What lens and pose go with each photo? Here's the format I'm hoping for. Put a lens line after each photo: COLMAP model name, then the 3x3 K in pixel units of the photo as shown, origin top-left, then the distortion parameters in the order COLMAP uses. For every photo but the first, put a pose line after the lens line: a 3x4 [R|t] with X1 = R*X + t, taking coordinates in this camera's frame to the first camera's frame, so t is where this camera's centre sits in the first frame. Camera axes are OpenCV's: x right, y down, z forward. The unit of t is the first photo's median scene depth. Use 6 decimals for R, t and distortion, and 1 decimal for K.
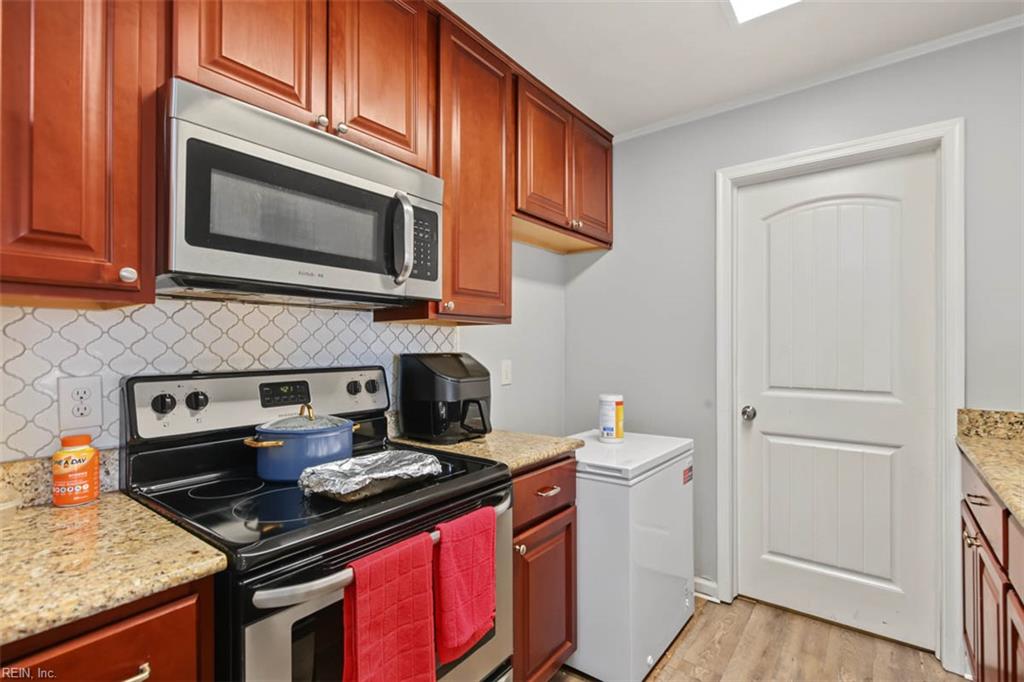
lens RADIAL K [[490.8, 0, 518.4], [0, 490.8, 341.2], [0, 0, 1]] dist [0.003543, -0.002361]
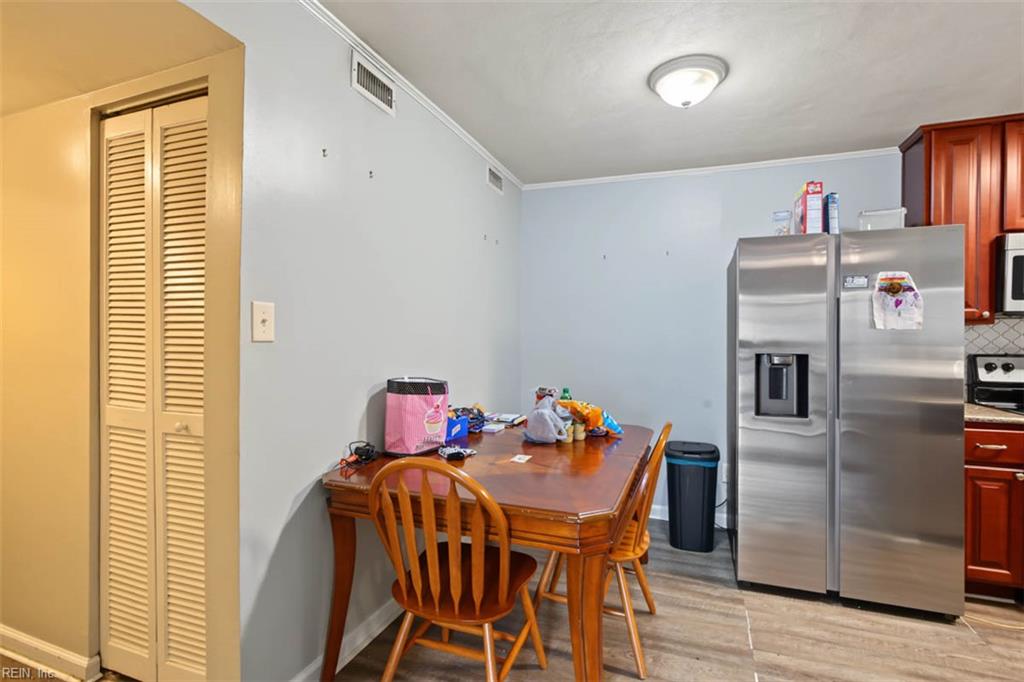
lens RADIAL K [[490.8, 0, 514.2], [0, 490.8, 340.3], [0, 0, 1]] dist [0.003543, -0.002361]
pose [[0.293232, 0.011719, -0.955969, 0.409109], [0.001752, 0.999917, 0.012795, -0.013734], [0.956040, -0.005427, 0.293187, -0.909322]]
